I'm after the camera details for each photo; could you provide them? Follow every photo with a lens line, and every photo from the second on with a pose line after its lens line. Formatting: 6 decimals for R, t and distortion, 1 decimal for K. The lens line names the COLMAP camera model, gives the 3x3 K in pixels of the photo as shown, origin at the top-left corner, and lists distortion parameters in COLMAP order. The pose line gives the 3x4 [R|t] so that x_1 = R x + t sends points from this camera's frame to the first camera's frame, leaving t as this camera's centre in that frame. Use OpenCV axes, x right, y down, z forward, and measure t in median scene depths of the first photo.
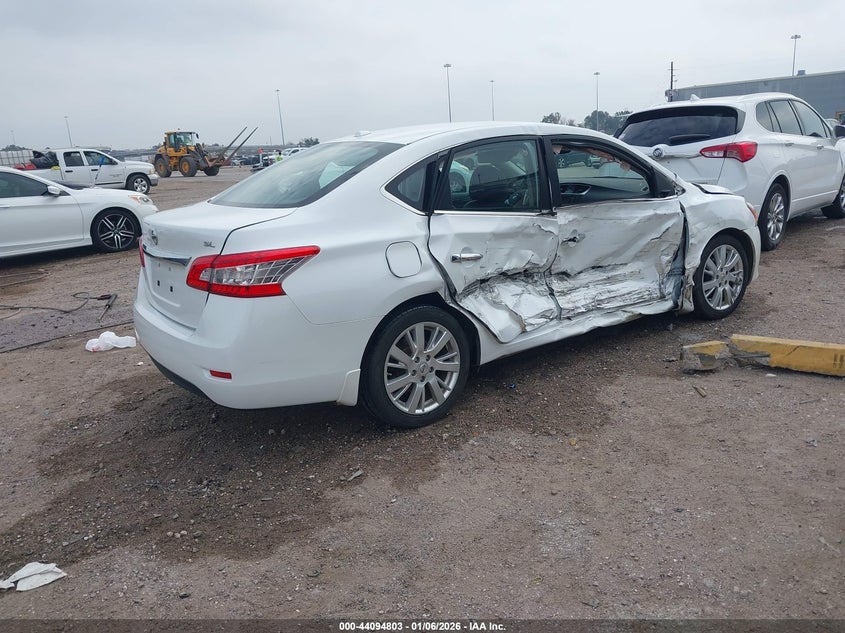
lens RADIAL K [[668.7, 0, 422.5], [0, 668.7, 316.5], [0, 0, 1]] dist [0.004740, -0.000402]
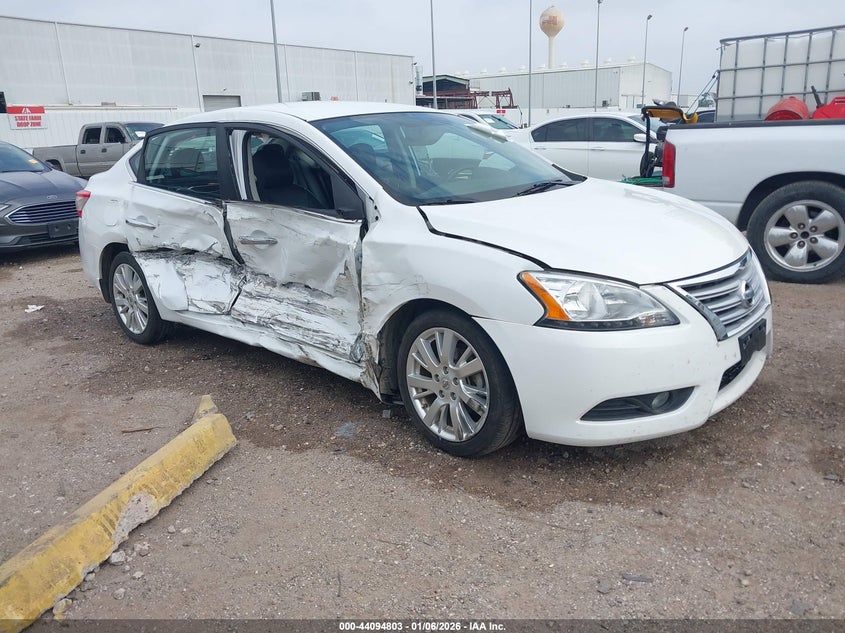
lens RADIAL K [[668.7, 0, 422.5], [0, 668.7, 316.5], [0, 0, 1]] dist [0.004740, -0.000402]
pose [[0.242598, 0.317270, -0.916780, 1.083793], [-0.230748, 0.936761, 0.263124, -0.294336], [0.942285, 0.147711, 0.300466, 0.913845]]
